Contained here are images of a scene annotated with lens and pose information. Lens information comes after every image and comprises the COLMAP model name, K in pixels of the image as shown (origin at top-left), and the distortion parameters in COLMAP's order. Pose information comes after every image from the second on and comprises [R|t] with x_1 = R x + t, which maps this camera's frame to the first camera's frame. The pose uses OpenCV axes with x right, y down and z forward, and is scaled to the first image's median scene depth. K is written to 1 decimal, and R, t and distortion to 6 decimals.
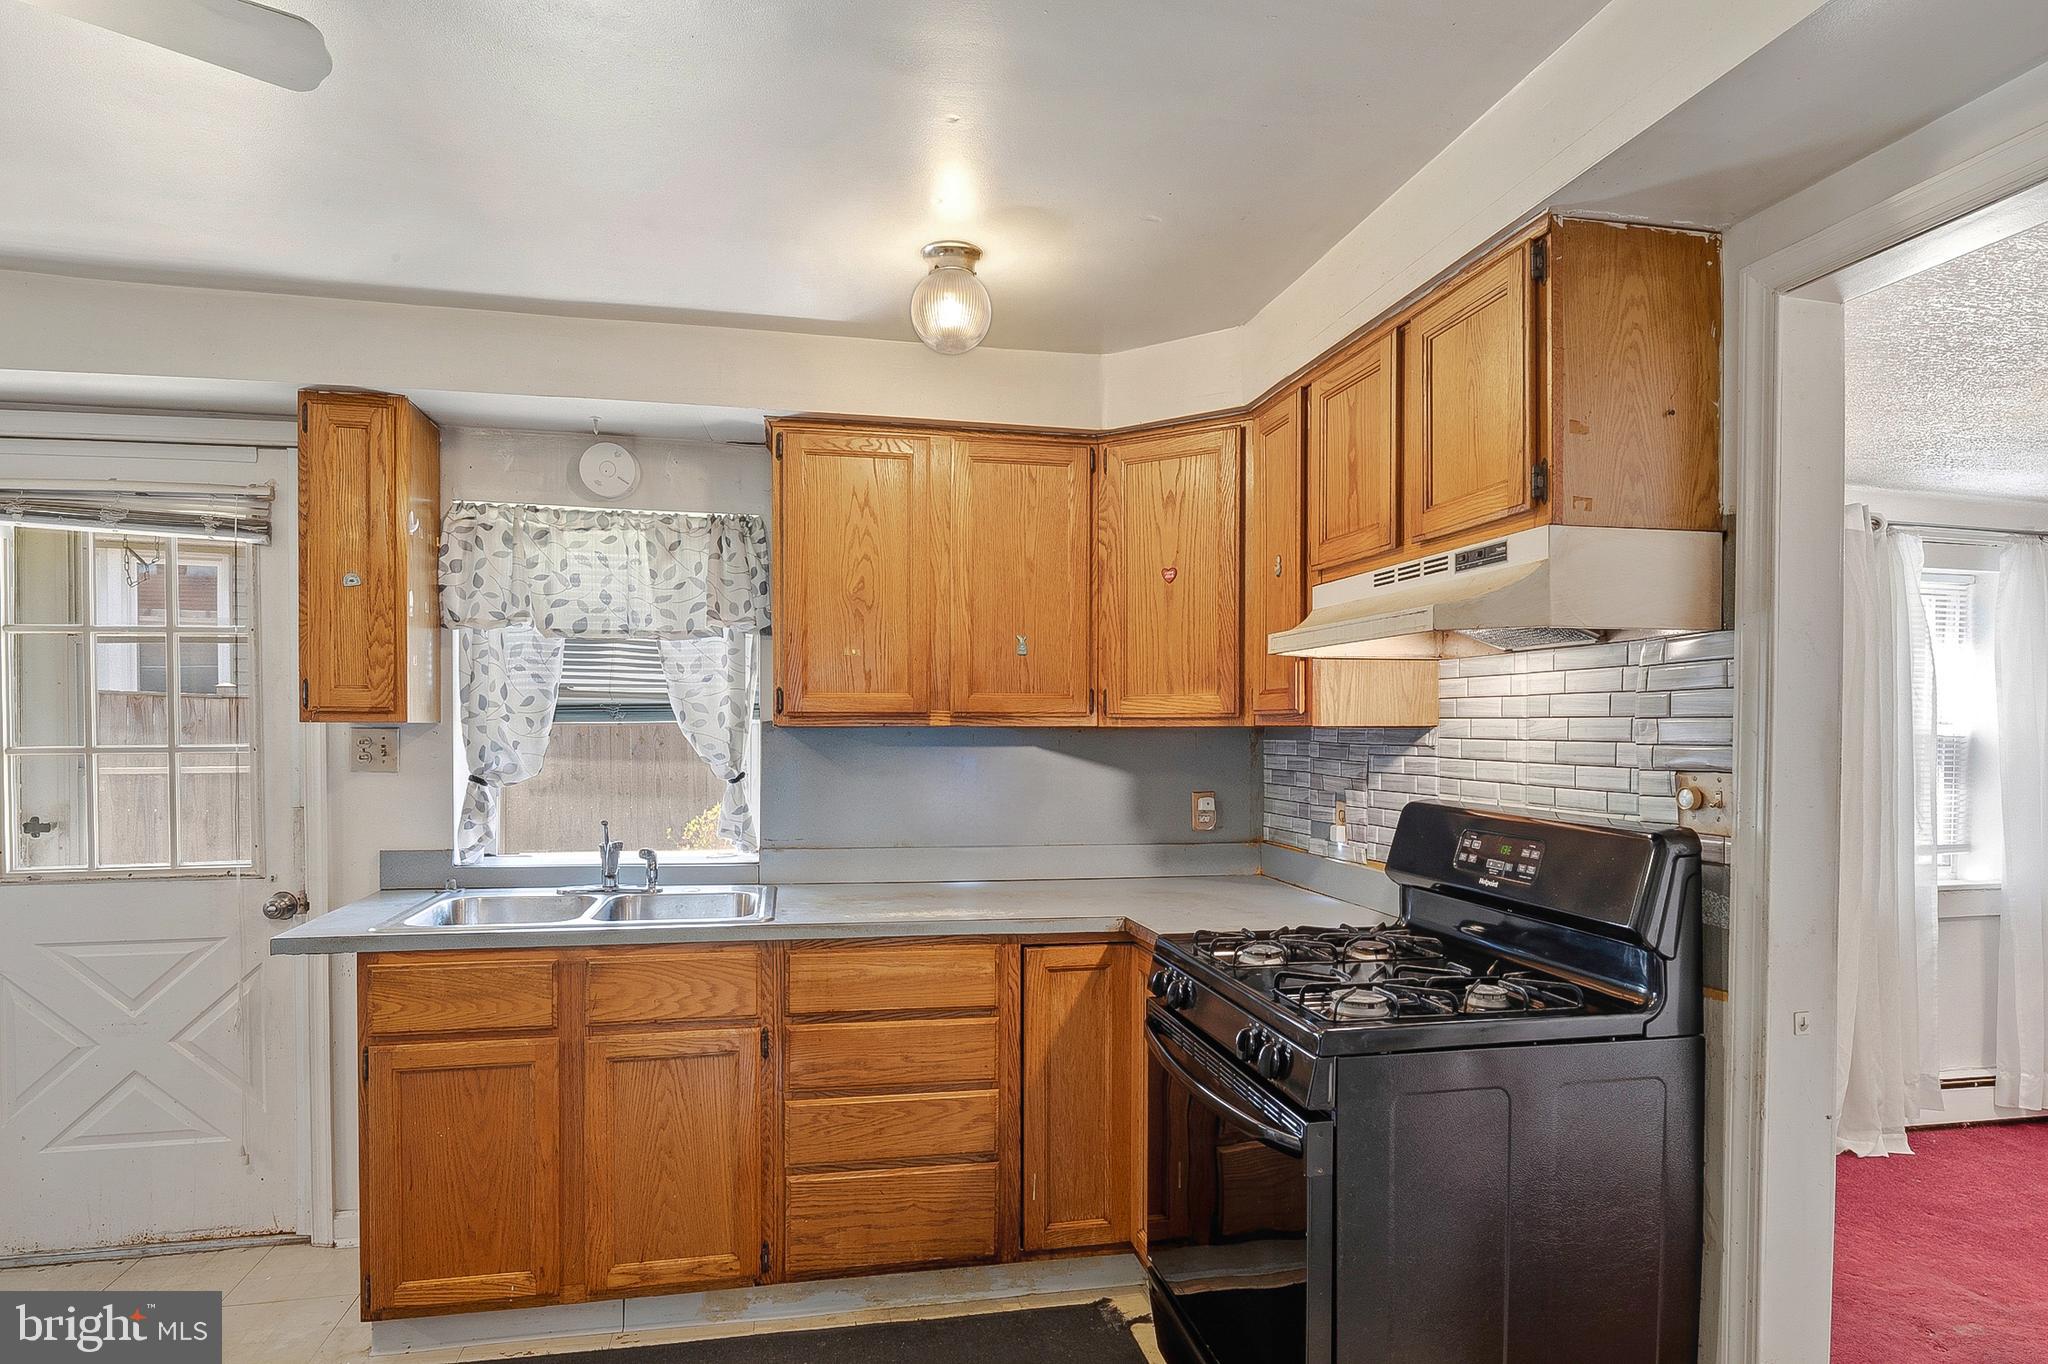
lens RADIAL K [[1104.3, 0, 1011.0], [0, 1104.3, 738.5], [0, 0, 1]] dist [-0.001854, -0.005085]
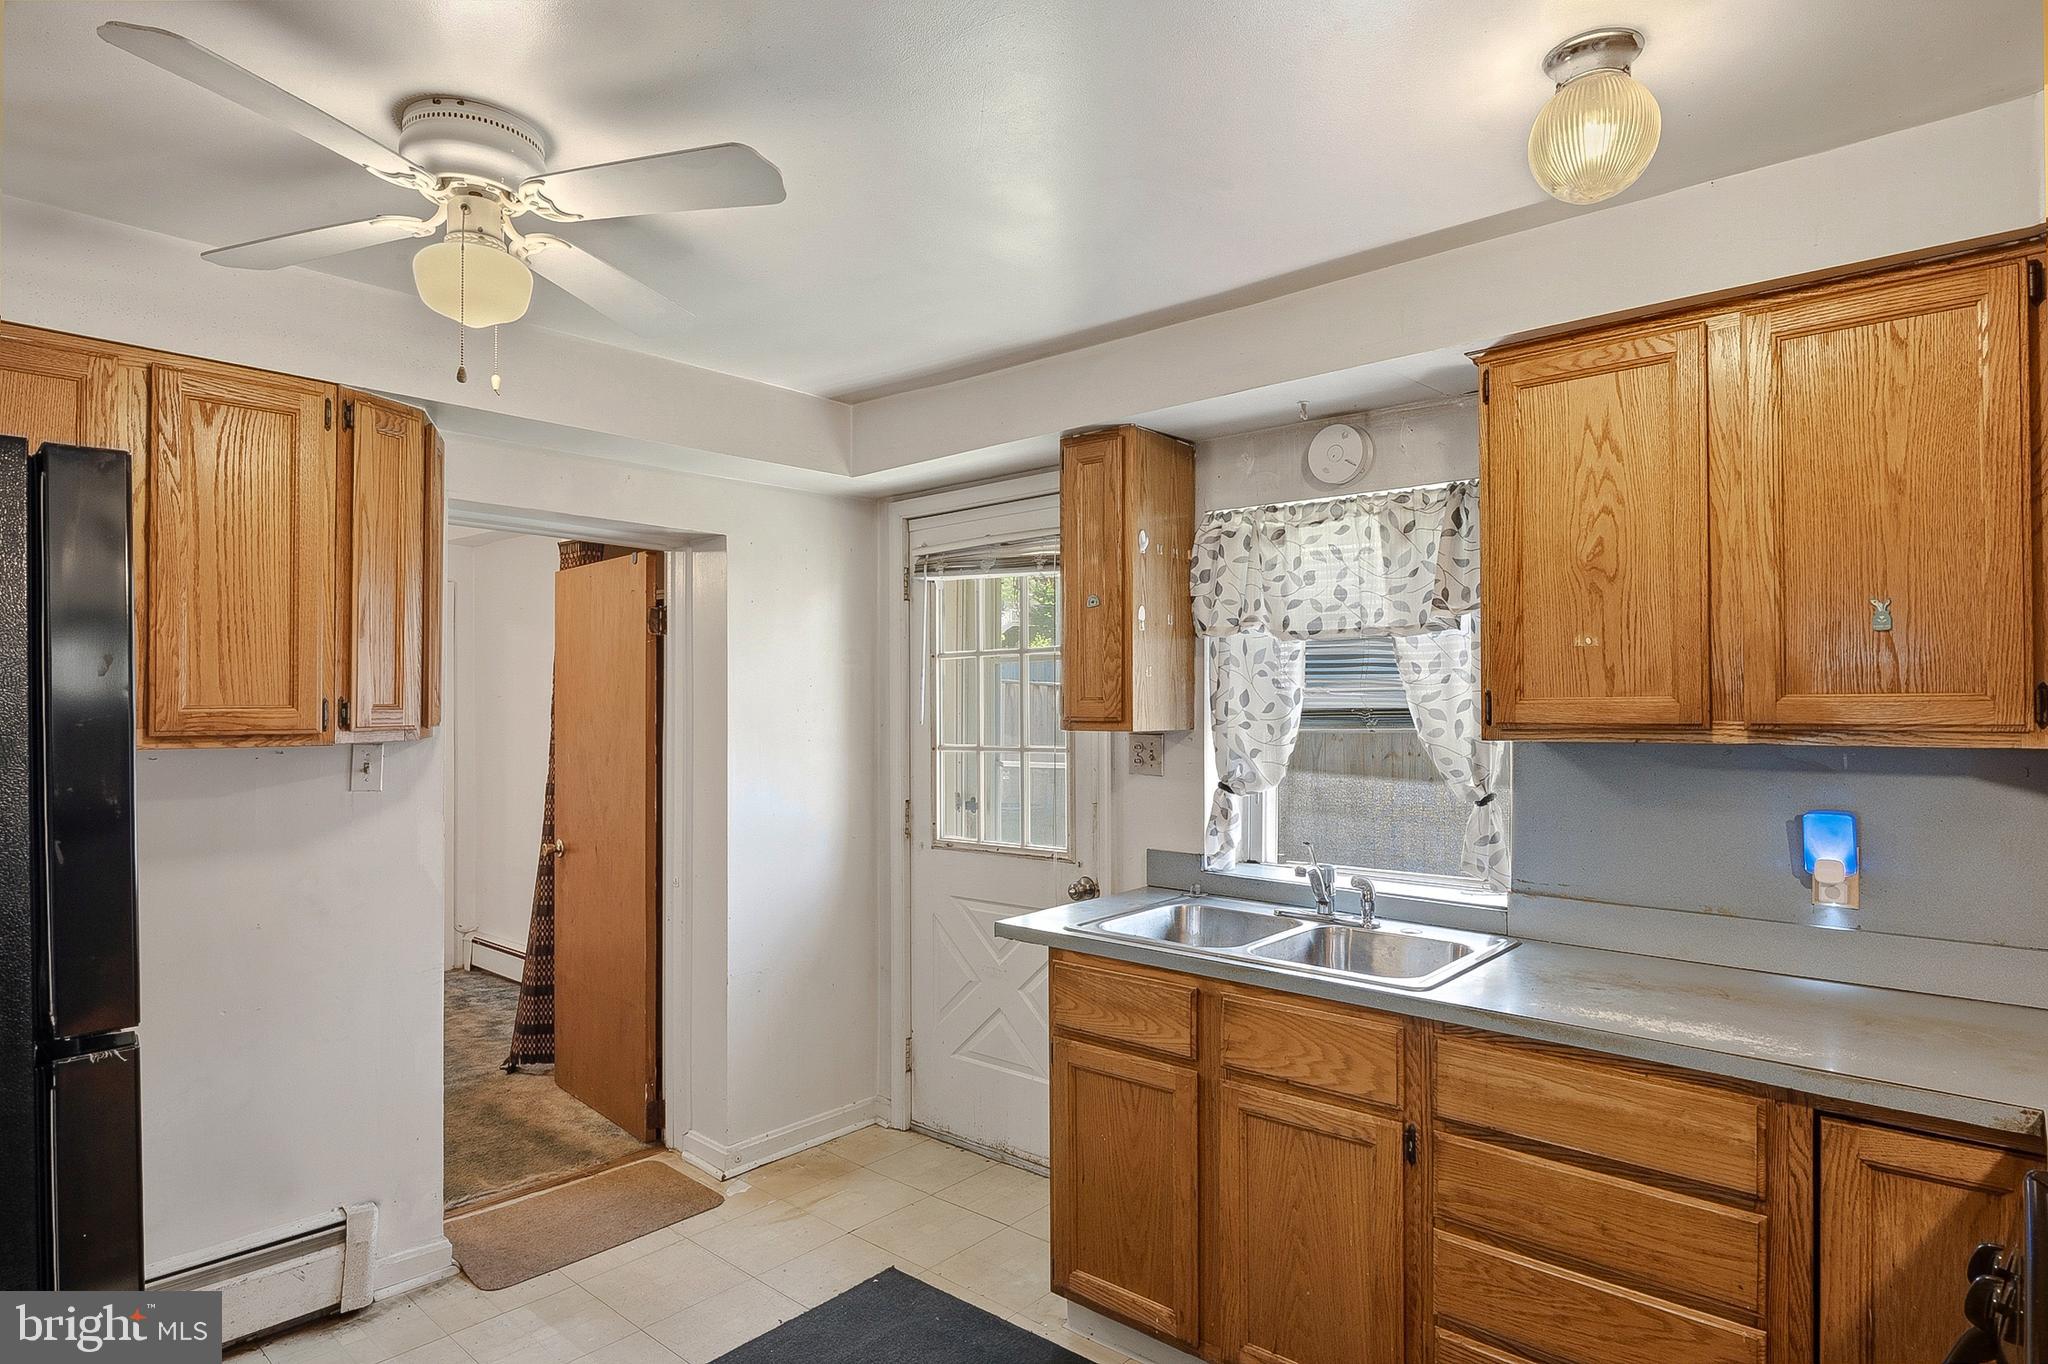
lens RADIAL K [[1104.3, 0, 1018.3], [0, 1104.3, 695.6], [0, 0, 1]] dist [-0.001854, -0.005085]
pose [[0.606577, -0.012490, -0.794927, 0.208245], [-0.005996, 0.999776, -0.020284, -0.024816], [0.795002, 0.017070, 0.606366, 0.252725]]
